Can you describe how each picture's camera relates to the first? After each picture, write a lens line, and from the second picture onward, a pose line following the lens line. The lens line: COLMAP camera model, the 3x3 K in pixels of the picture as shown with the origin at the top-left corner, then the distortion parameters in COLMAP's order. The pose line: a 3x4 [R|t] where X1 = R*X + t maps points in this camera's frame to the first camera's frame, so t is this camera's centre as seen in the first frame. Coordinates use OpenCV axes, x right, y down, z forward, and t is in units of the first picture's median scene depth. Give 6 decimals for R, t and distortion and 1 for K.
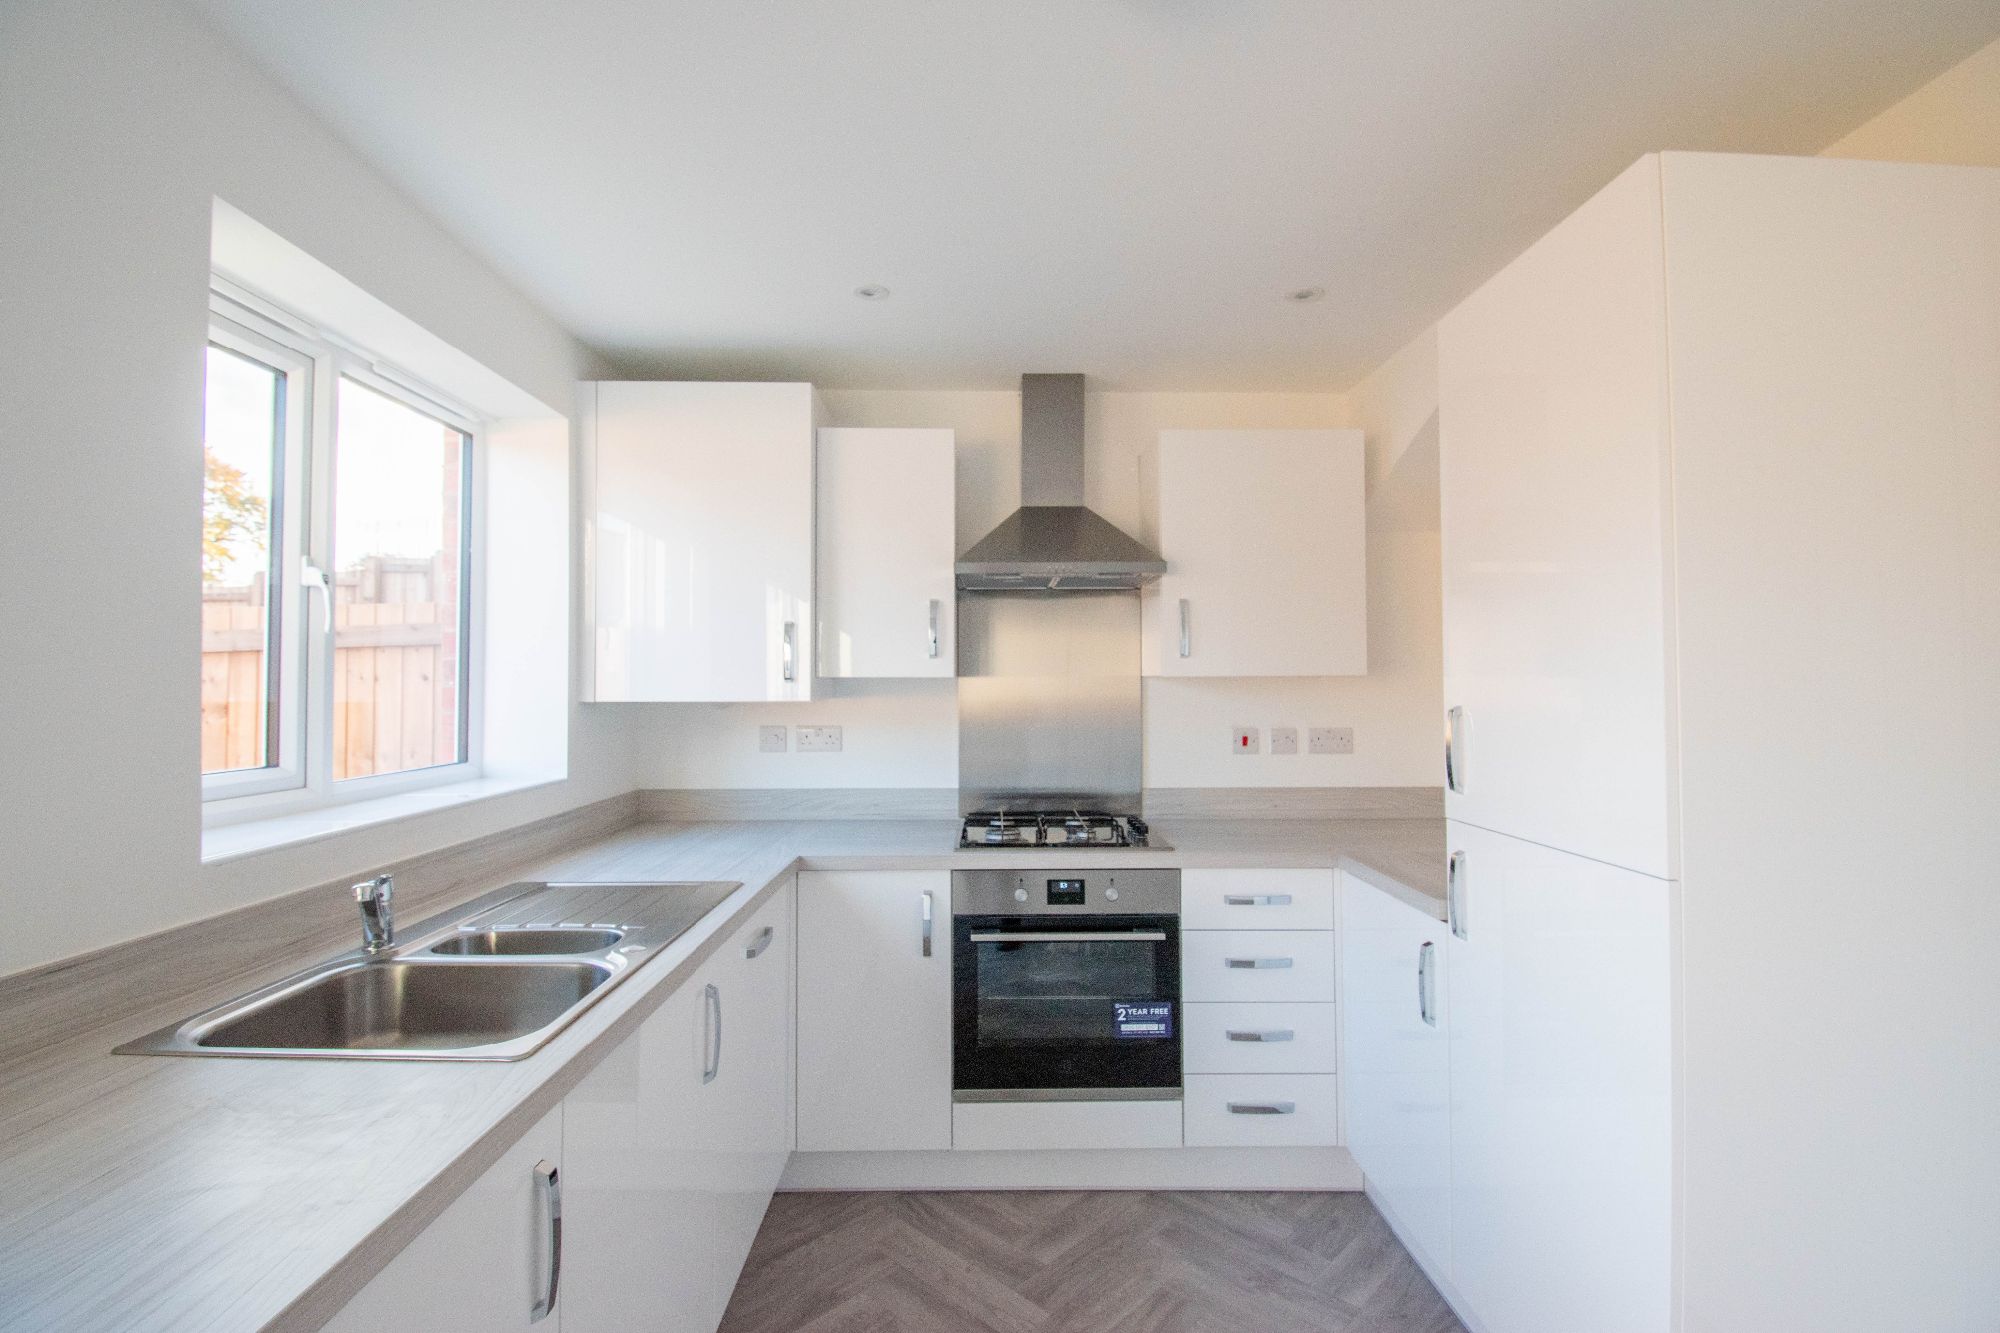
lens RADIAL K [[898.0, 0, 1003.5], [0, 898.0, 661.1], [0, 0, 1]] dist [0.002079, 0.000134]
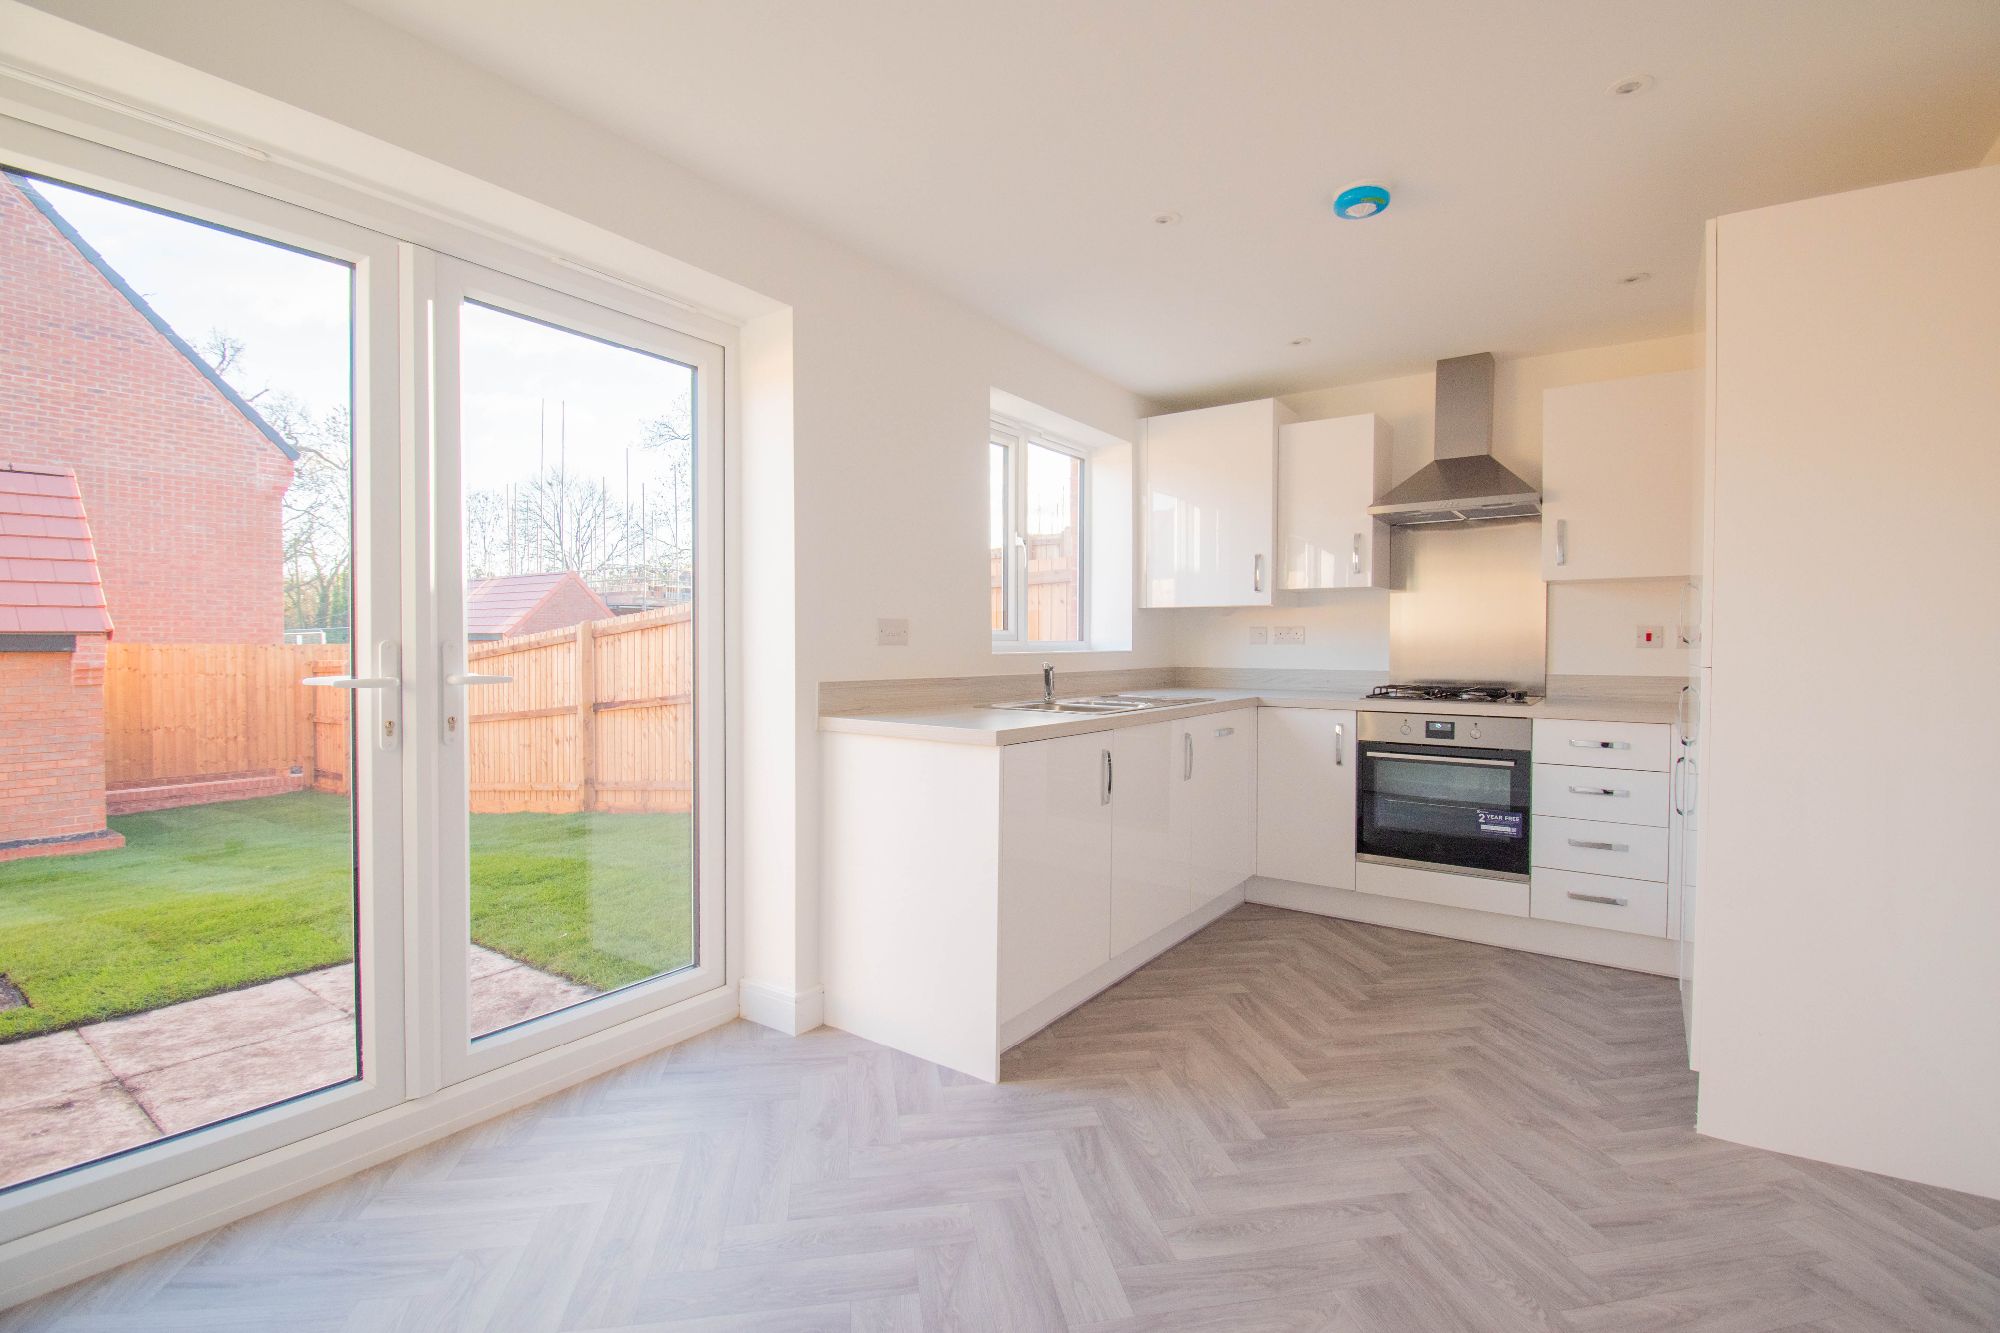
lens RADIAL K [[898.0, 0, 1003.5], [0, 898.0, 661.1], [0, 0, 1]] dist [0.002079, 0.000134]
pose [[0.808450, 0.014493, -0.588386, 0.345132], [0.011146, 0.999140, 0.039926, 0.079171], [0.588459, -0.038836, 0.807594, -0.568404]]
